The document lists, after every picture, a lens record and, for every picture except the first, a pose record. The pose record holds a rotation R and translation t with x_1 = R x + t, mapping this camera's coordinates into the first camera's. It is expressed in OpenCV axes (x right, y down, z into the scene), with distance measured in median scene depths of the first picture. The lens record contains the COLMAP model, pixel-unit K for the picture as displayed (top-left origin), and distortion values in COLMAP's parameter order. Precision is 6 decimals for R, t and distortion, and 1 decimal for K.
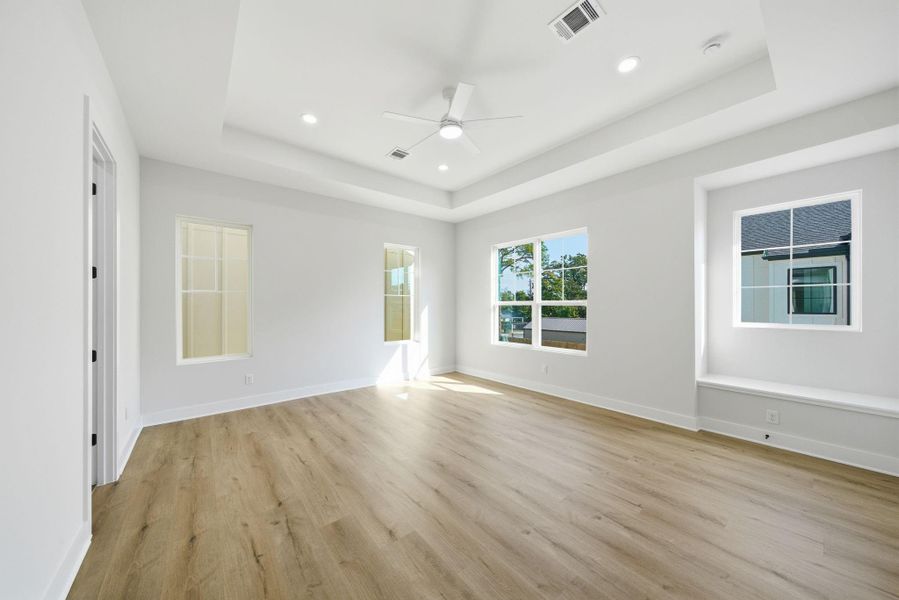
lens RADIAL K [[307.1, 0, 445.2], [0, 307.1, 304.4], [0, 0, 1]] dist [-0.012766, 0.004211]
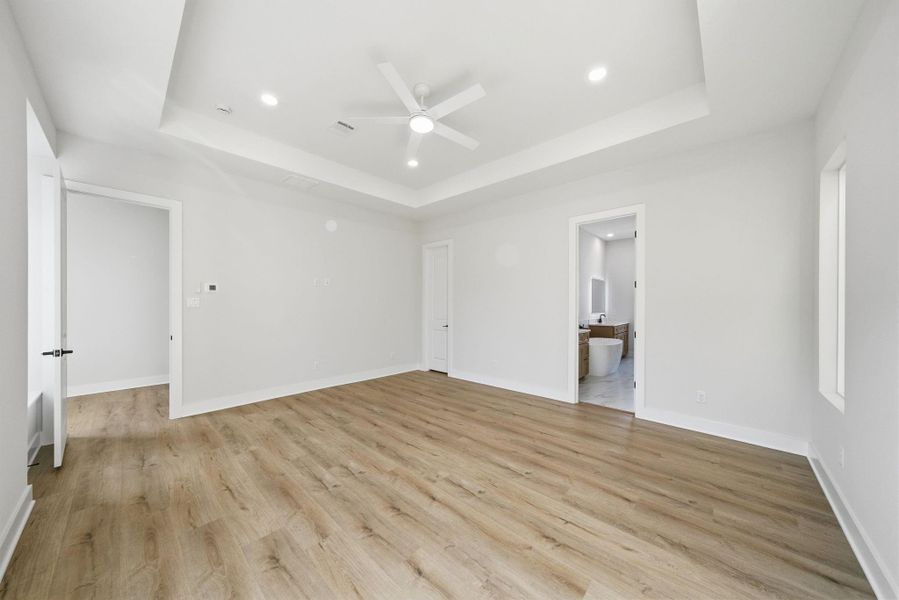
lens RADIAL K [[307.1, 0, 445.2], [0, 307.1, 304.4], [0, 0, 1]] dist [-0.012766, 0.004211]
pose [[-0.991288, -0.000442, -0.131711, 0.067964], [-0.000201, 0.999998, -0.001844, 0.006451], [0.131712, -0.001802, -0.991286, 1.861984]]
